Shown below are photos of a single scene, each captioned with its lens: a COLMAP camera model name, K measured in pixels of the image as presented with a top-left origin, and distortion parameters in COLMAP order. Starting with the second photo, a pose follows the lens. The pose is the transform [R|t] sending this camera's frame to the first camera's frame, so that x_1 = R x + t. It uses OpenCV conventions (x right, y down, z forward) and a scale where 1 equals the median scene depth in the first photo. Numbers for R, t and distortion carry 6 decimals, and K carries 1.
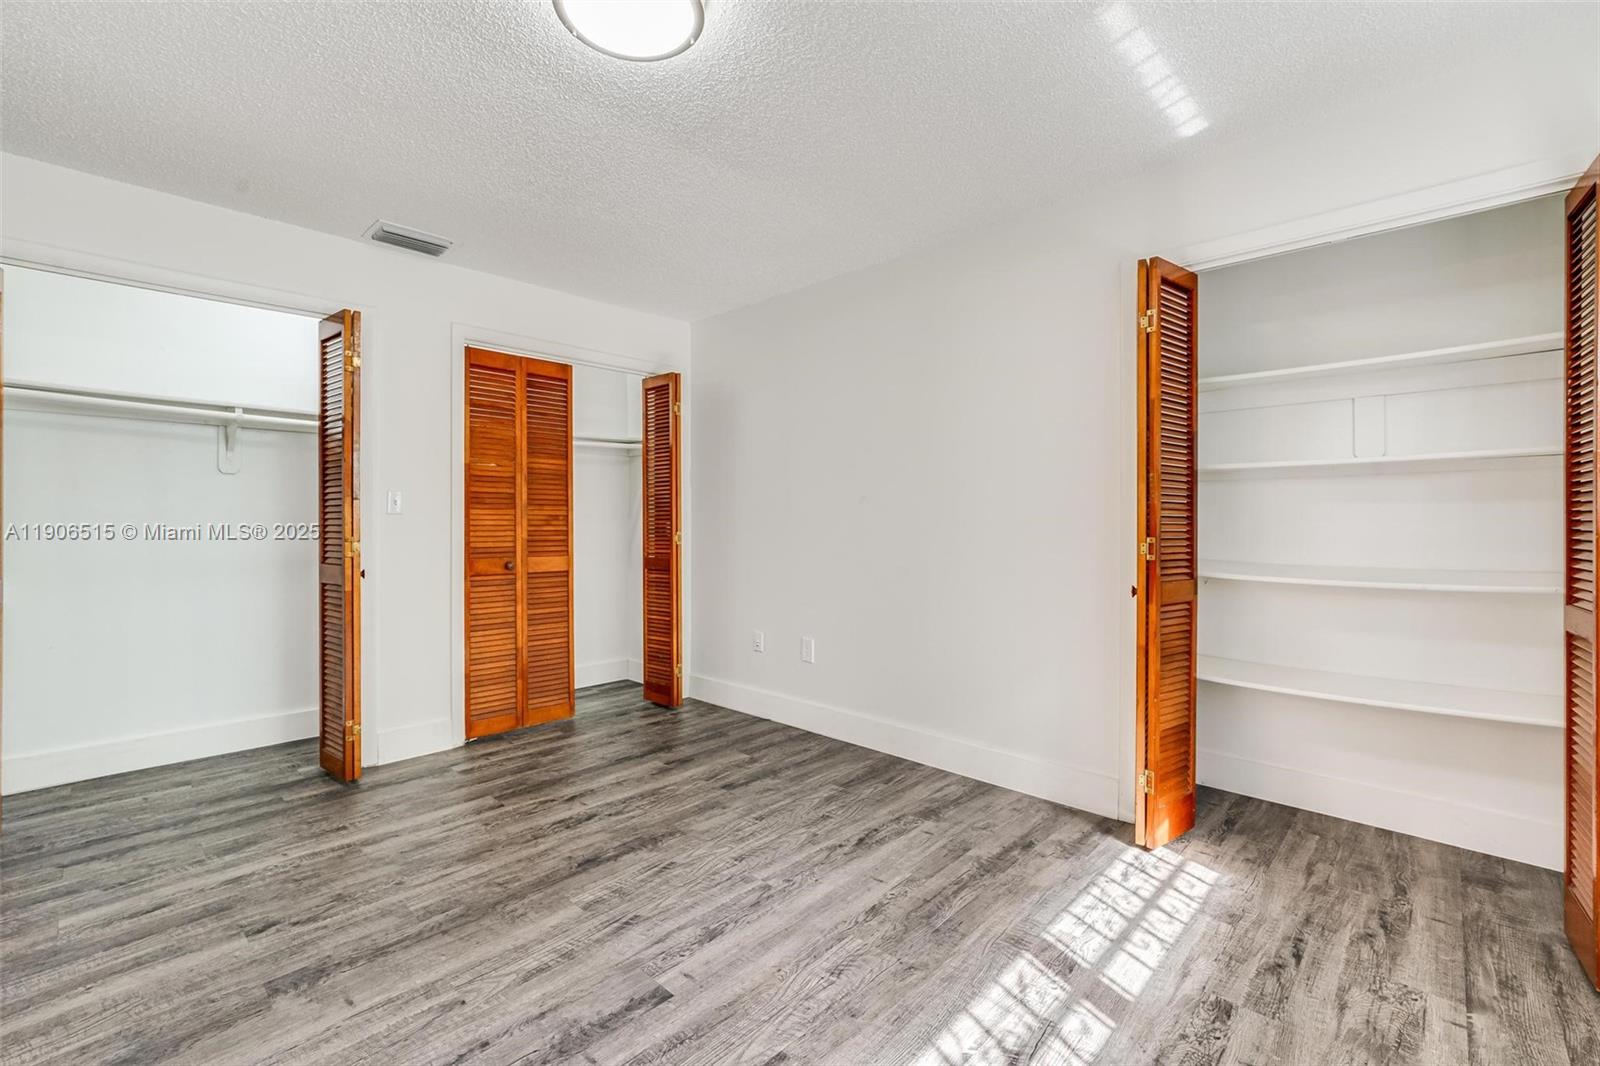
lens RADIAL K [[683.1, 0, 790.0], [0, 683.1, 521.0], [0, 0, 1]] dist [-0.020237, 0.003323]
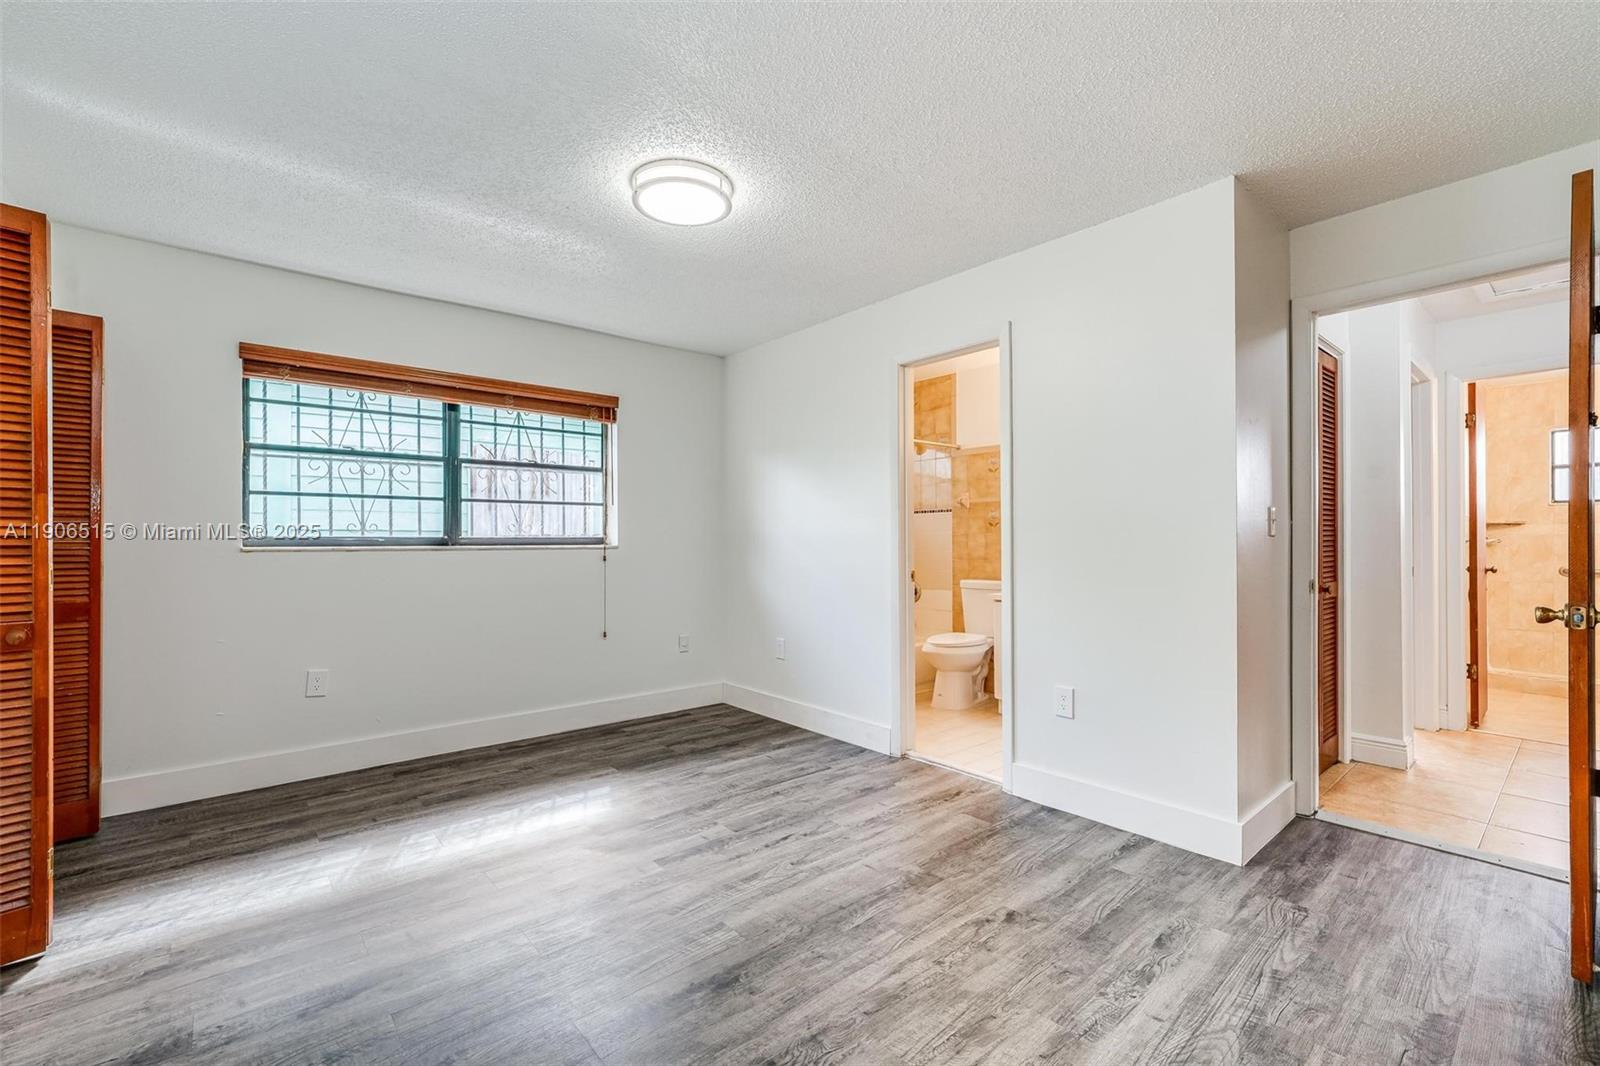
lens RADIAL K [[683.1, 0, 805.5], [0, 683.1, 539.1], [0, 0, 1]] dist [-0.020237, 0.003323]
pose [[-0.996295, -0.000328, 0.085999, -0.441220], [-0.000363, 1.000000, -0.000389, -0.004070], [-0.085998, -0.000419, -0.996295, 1.715716]]
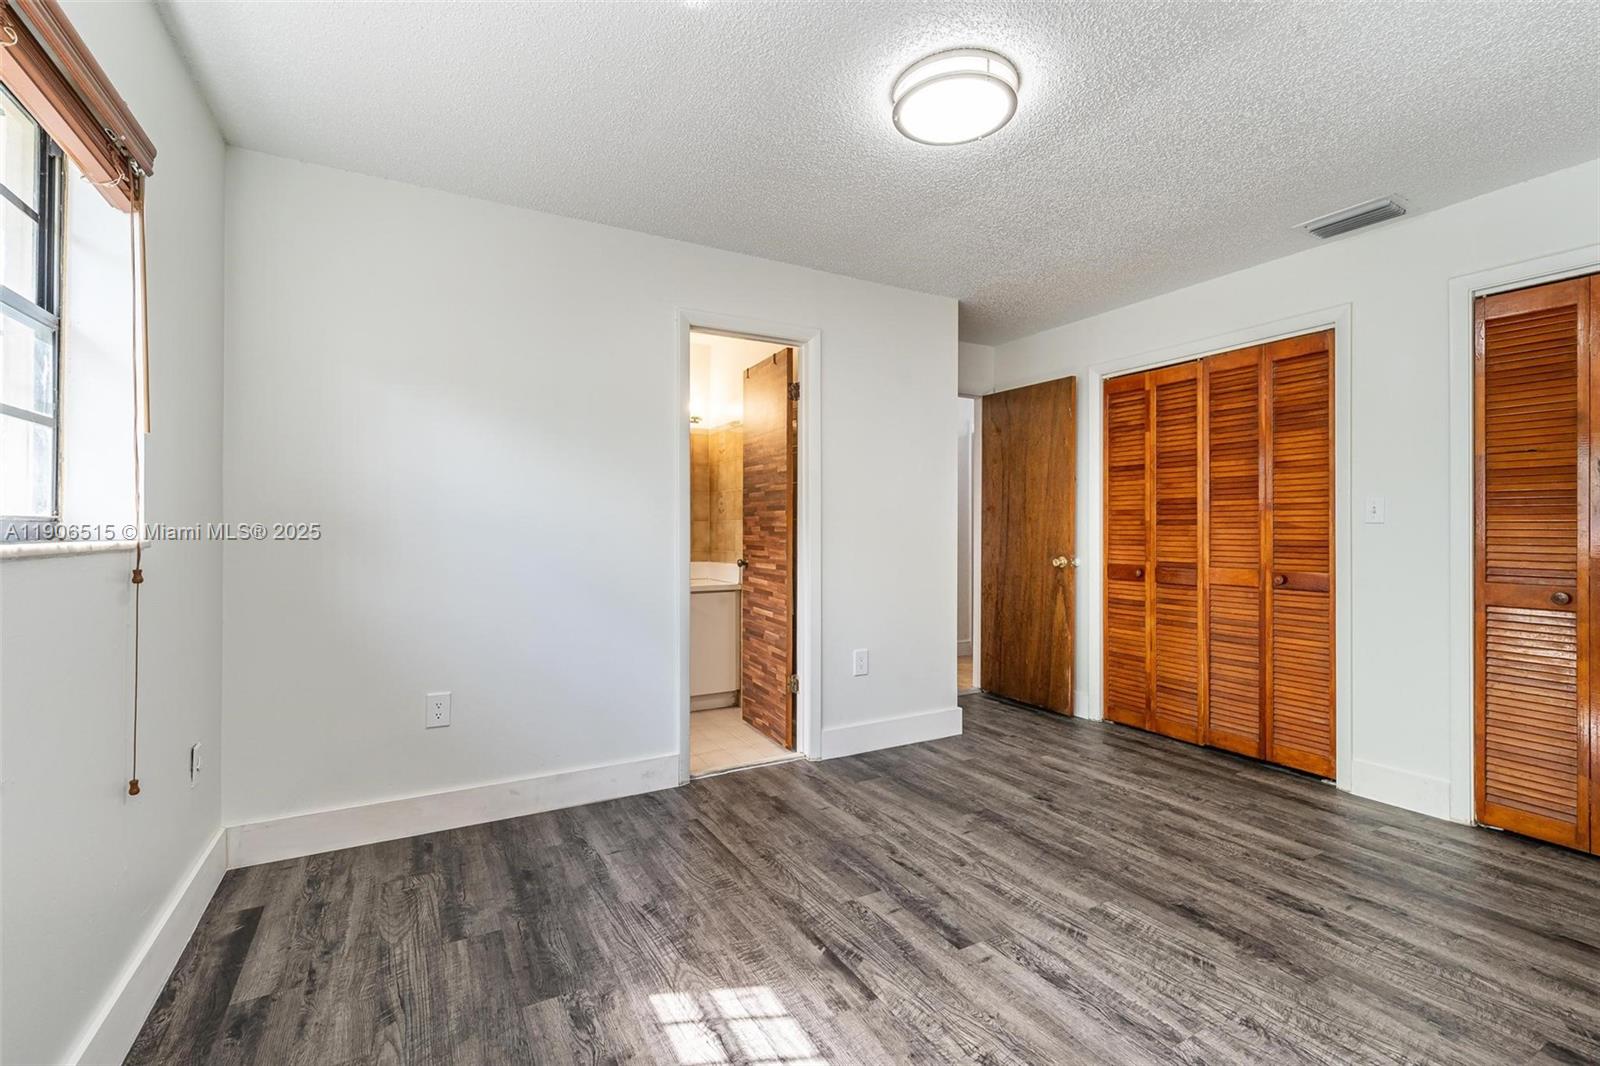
lens RADIAL K [[706.5, 0, 811.2], [0, 706.5, 528.4], [0, 0, 1]] dist [-0.000526, -0.001520]
pose [[-0.278036, -0.000365, -0.960571, 0.717339], [-0.003805, 0.999993, 0.000721, -0.000747], [0.960563, 0.003855, -0.278035, 0.758059]]
